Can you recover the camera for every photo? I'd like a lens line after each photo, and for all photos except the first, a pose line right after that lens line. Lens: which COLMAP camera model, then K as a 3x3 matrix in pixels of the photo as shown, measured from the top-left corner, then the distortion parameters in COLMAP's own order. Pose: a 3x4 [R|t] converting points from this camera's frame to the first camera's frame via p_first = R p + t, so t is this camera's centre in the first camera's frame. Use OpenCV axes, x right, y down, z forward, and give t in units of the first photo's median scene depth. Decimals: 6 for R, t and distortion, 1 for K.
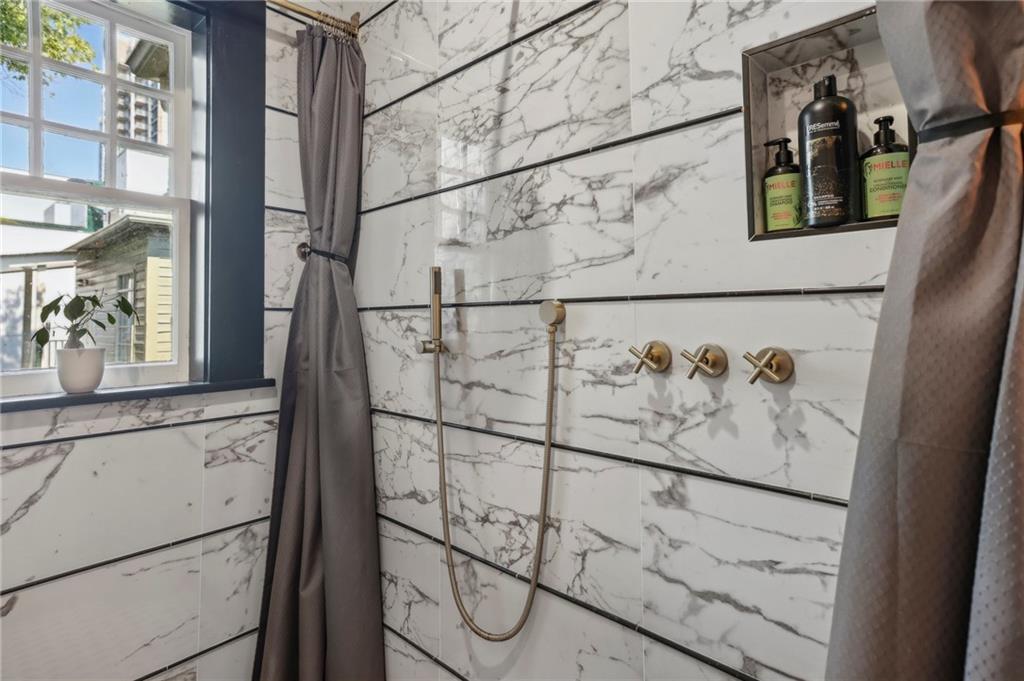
lens RADIAL K [[524.5, 0, 528.0], [0, 524.5, 301.2], [0, 0, 1]] dist [0.015135, 0.004978]
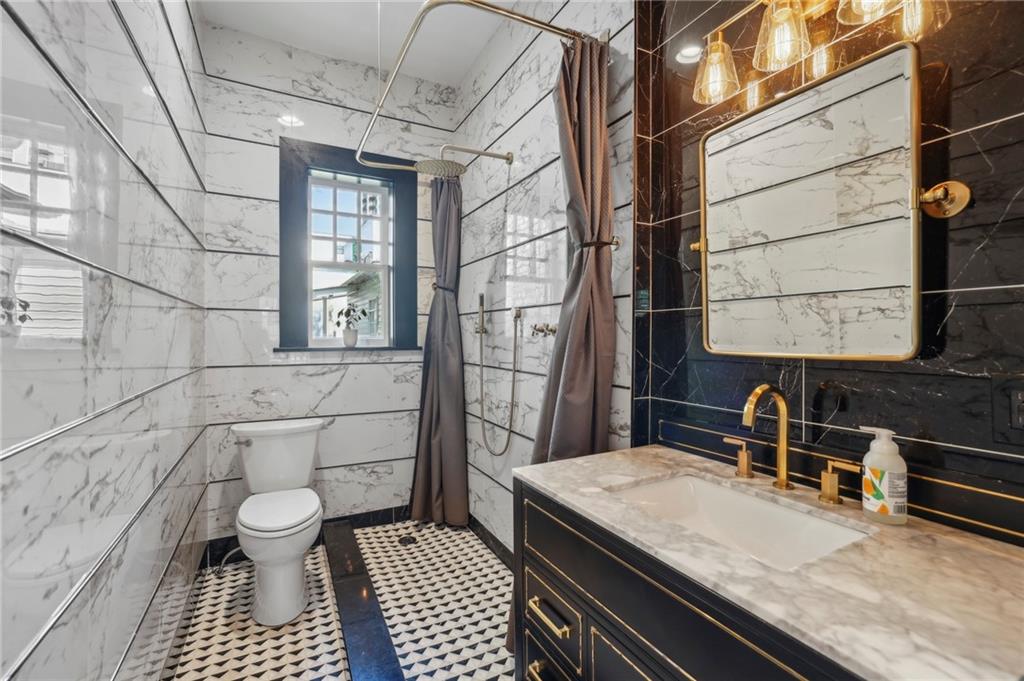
lens RADIAL K [[442.2, 0, 511.0], [0, 442.2, 337.7], [0, 0, 1]] dist [-0.001496, -0.000341]
pose [[0.939162, 0.011410, -0.343284, 0.490917], [0.004086, 0.999006, 0.044383, 0.031718], [0.343450, -0.043086, 0.938182, -0.582426]]
